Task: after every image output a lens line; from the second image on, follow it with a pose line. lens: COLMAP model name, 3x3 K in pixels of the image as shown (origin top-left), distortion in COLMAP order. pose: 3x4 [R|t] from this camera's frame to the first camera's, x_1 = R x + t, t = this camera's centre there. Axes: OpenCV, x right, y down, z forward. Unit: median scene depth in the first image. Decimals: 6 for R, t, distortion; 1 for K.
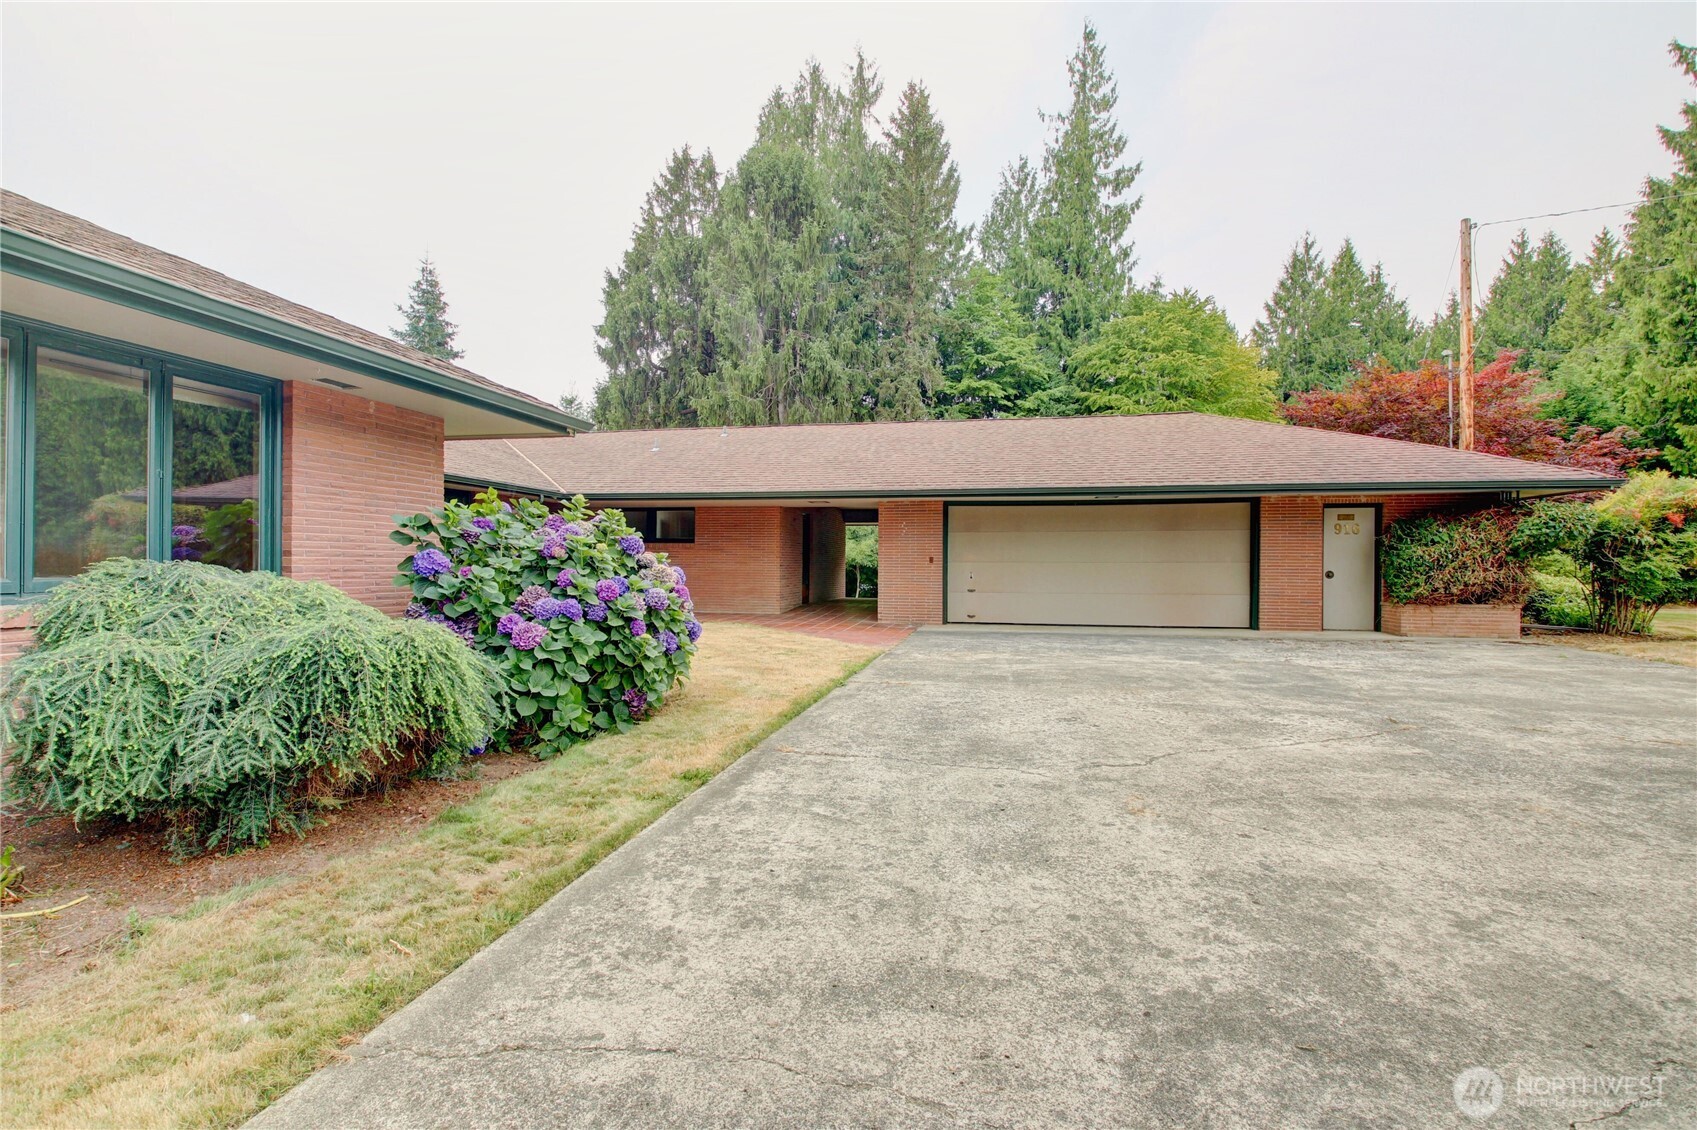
lens RADIAL K [[821.3, 0, 848.5], [0, 821.3, 565.0], [0, 0, 1]] dist [0.030575, -0.000239]
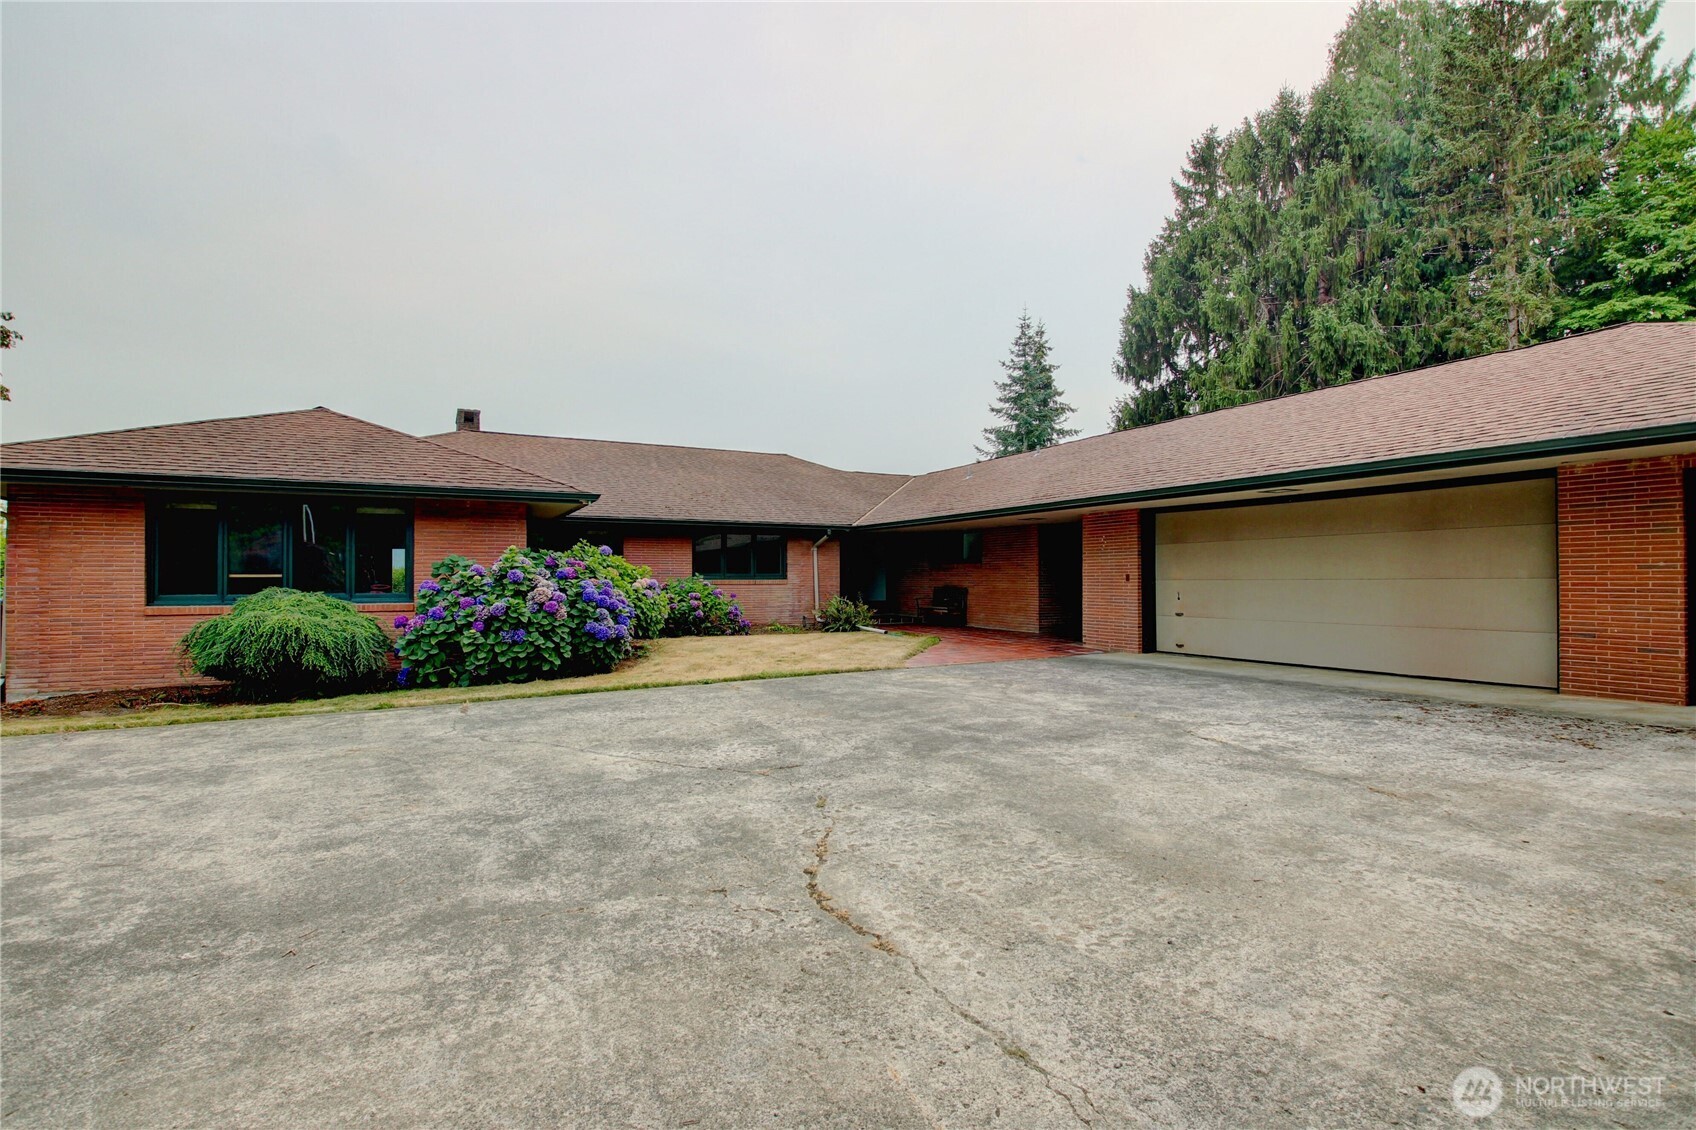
lens RADIAL K [[801.7, 0, 849.3], [0, 801.7, 584.6], [0, 0, 1]] dist [-0.000057, -0.000532]
pose [[0.656816, -0.002881, -0.754045, 0.232243], [0.011485, 0.999915, 0.006184, -0.003217], [0.753963, -0.012722, 0.656793, 0.097594]]
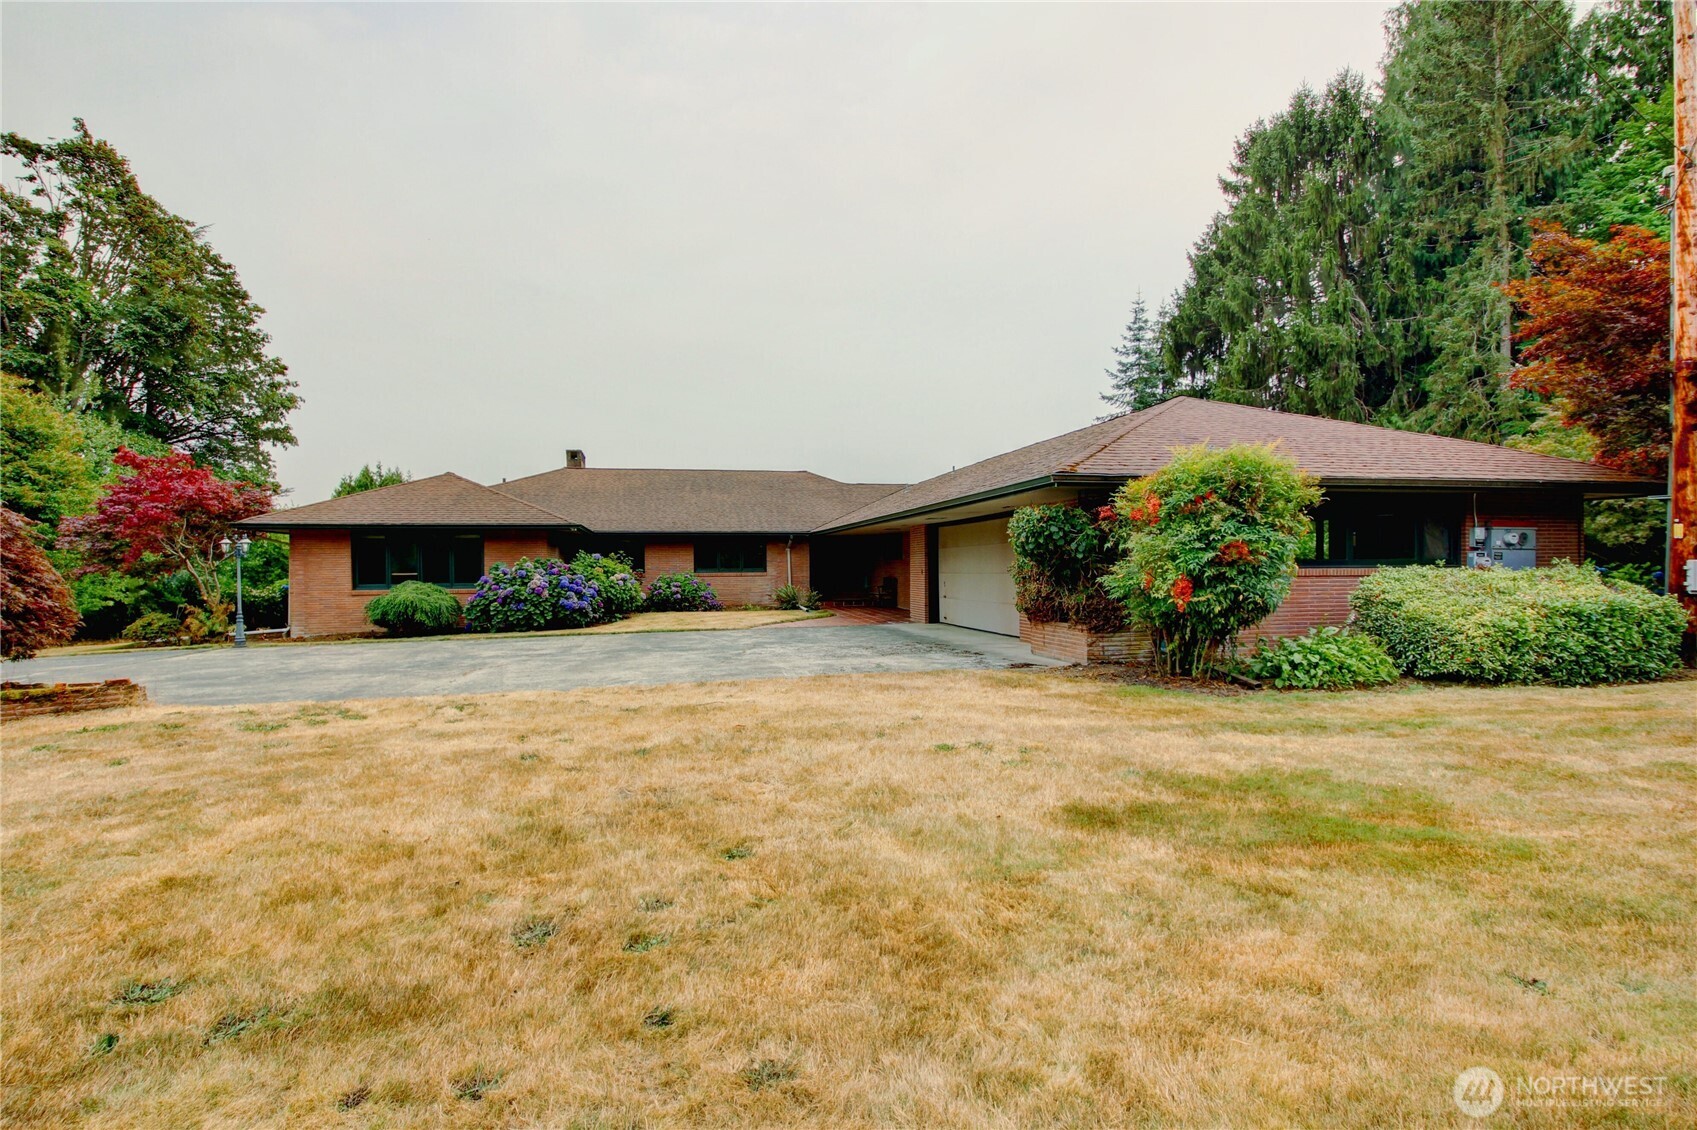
lens RADIAL K [[882.3, 0, 848.5], [0, 882.3, 565.0], [0, 0, 1]] dist [0.034132, -0.000150]
pose [[0.432087, -0.012117, -0.901751, 0.554752], [0.017658, 0.999832, -0.004974, -0.005084], [0.901659, -0.013774, 0.432228, 0.138193]]
